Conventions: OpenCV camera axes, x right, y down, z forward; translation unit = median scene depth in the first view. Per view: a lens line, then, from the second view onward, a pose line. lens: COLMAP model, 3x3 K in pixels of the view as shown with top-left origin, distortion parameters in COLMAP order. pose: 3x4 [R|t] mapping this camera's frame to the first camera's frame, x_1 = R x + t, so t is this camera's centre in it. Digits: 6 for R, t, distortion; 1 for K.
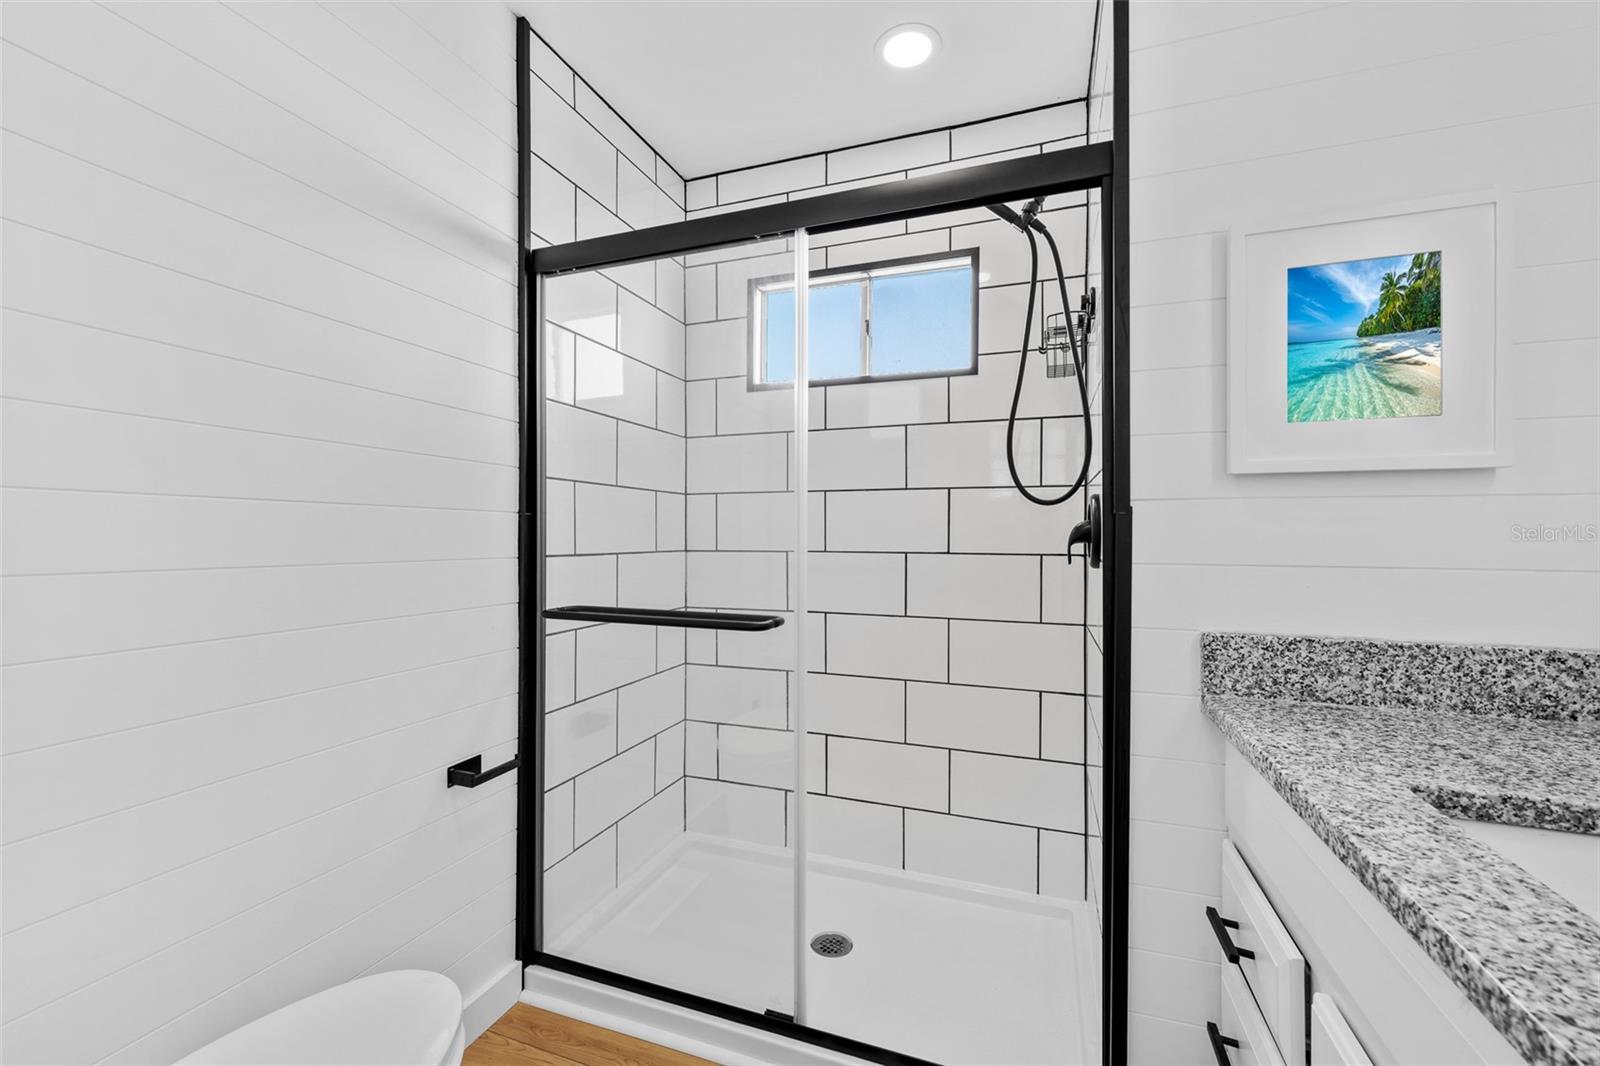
lens RADIAL K [[633.7, 0, 809.1], [0, 633.7, 532.3], [0, 0, 1]] dist [-0.000184, 0.000082]
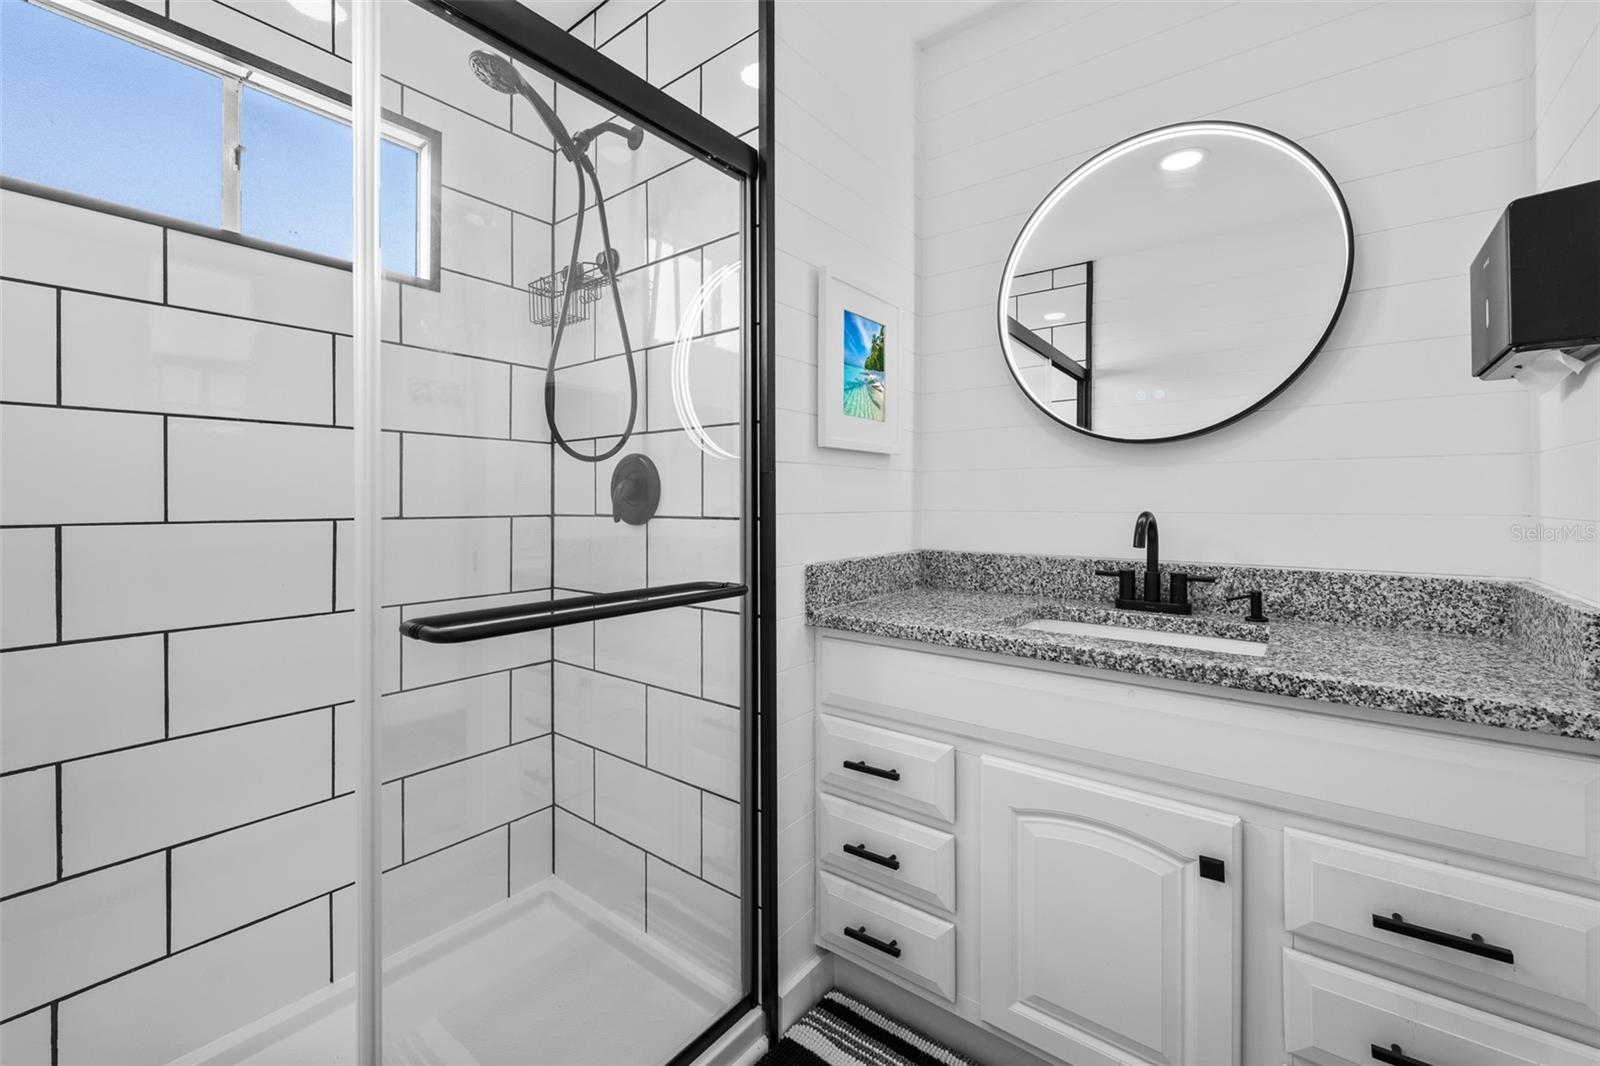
lens RADIAL K [[663.5, 0, 802.7], [0, 663.5, 497.4], [0, 0, 1]] dist [0.000015, 0.000066]
pose [[0.318663, -0.000615, 0.947868, -0.759679], [-0.000008, 1.000000, 0.000652, 0.015821], [-0.947868, -0.000215, 0.318663, 0.610505]]
